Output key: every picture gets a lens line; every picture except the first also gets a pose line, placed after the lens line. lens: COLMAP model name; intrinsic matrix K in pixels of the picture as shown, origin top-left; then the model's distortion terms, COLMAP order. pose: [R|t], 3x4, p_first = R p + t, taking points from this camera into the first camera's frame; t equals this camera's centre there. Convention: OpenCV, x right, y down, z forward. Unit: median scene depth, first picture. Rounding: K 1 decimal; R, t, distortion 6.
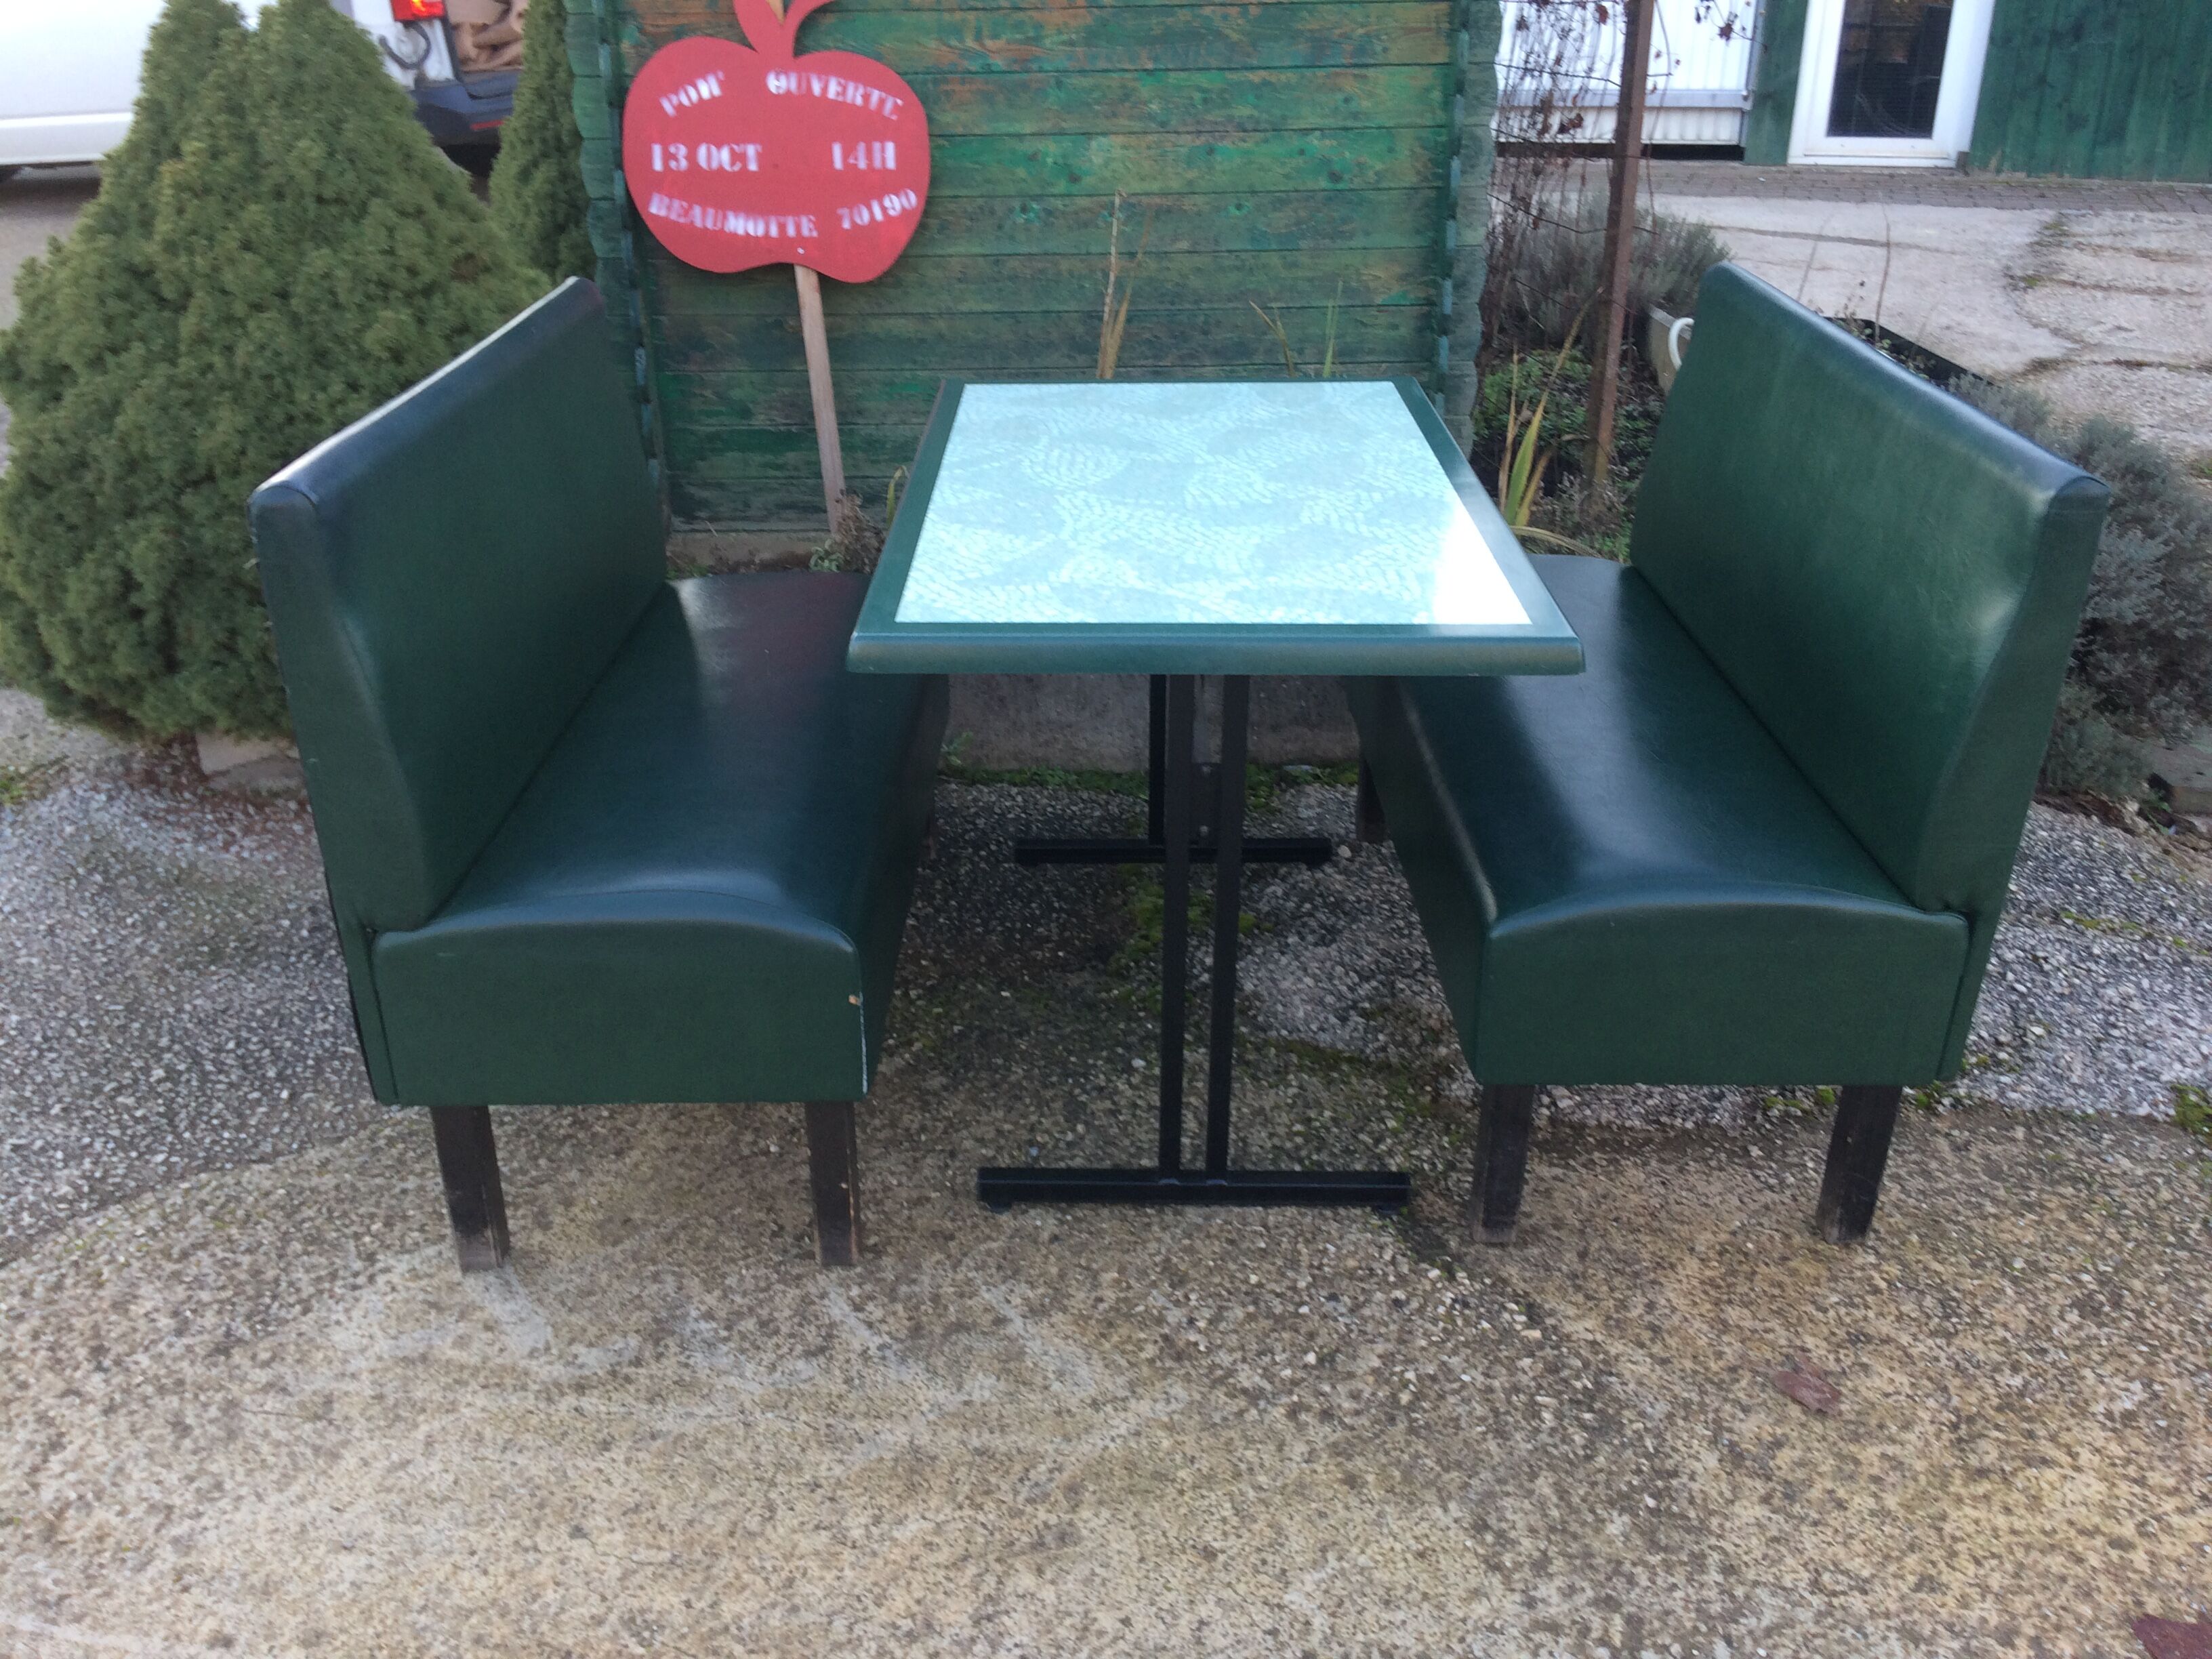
lens RADIAL K [[1869.8, 0, 1101.4], [0, 1869.8, 836.9], [0, 0, 1]] dist [0.089717, -0.125380]
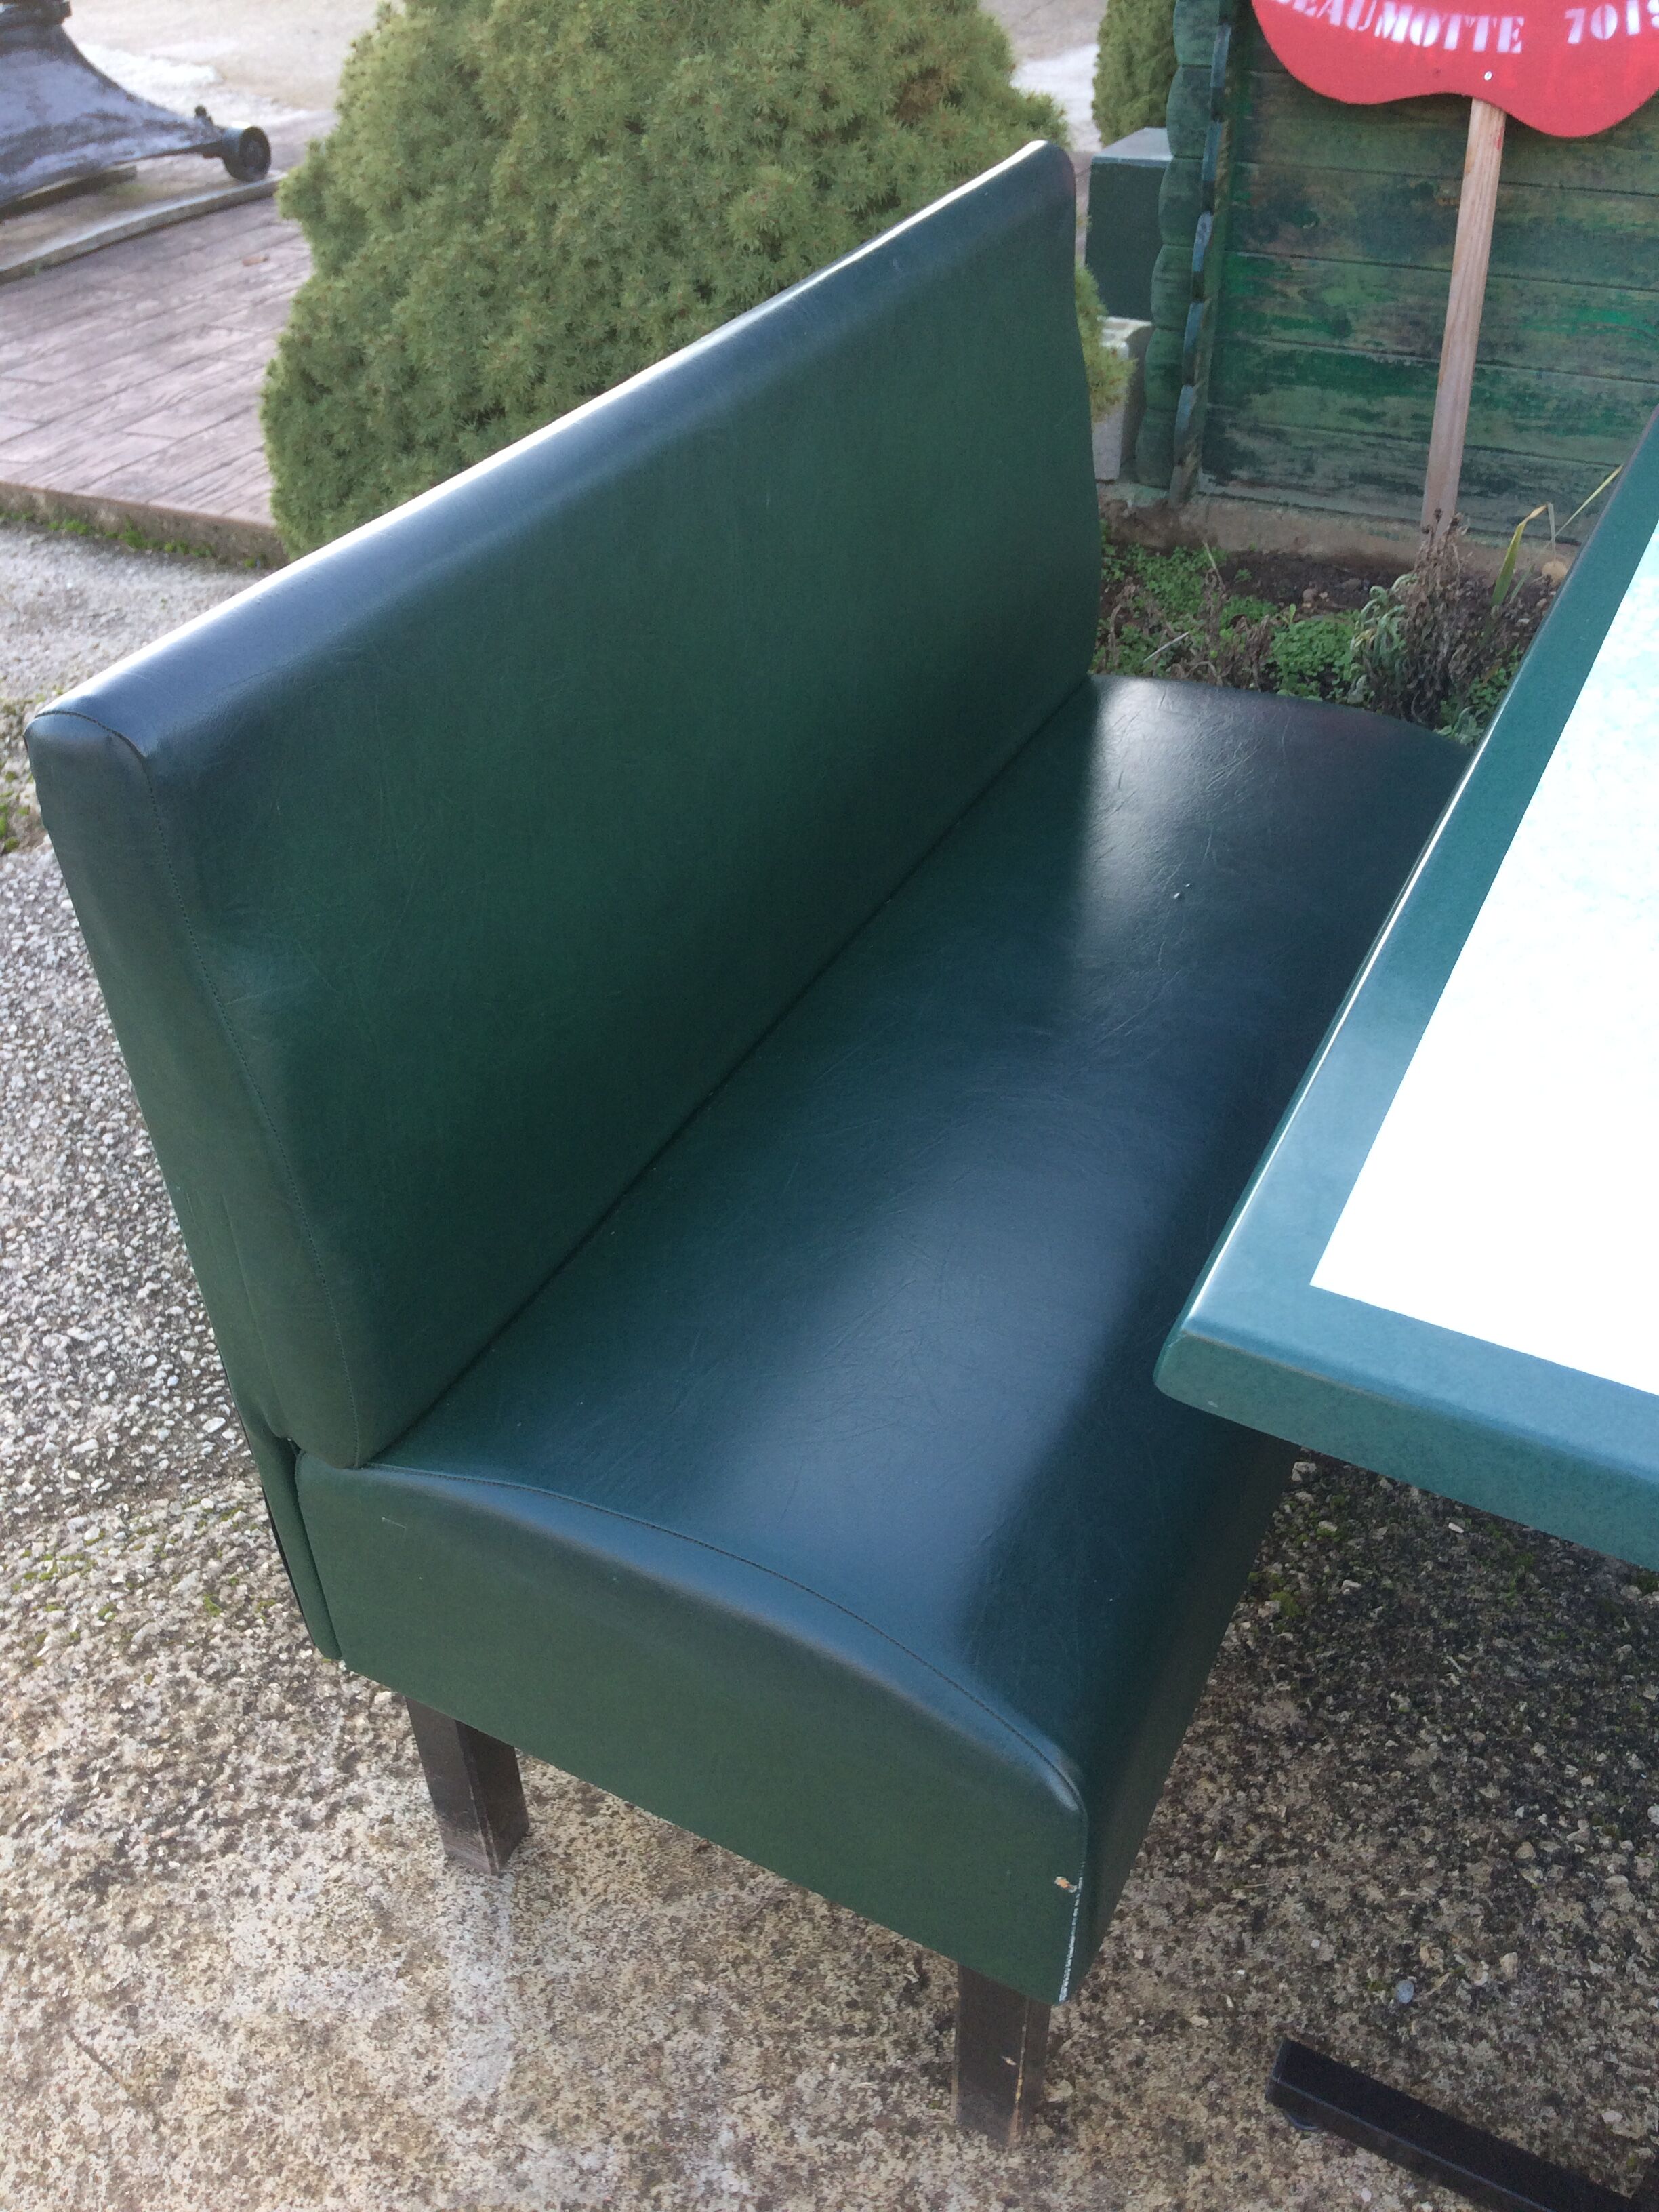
lens RADIAL K [[1869.8, 0, 825.0], [0, 1869.8, 1125.6], [0, 0, 1]] dist [0.089717, -0.125380]
pose [[0.891151, 0.273871, -0.361725, -0.044359], [-0.181541, 0.945900, 0.268917, -0.150079], [0.415804, -0.173978, 0.892658, 0.390416]]
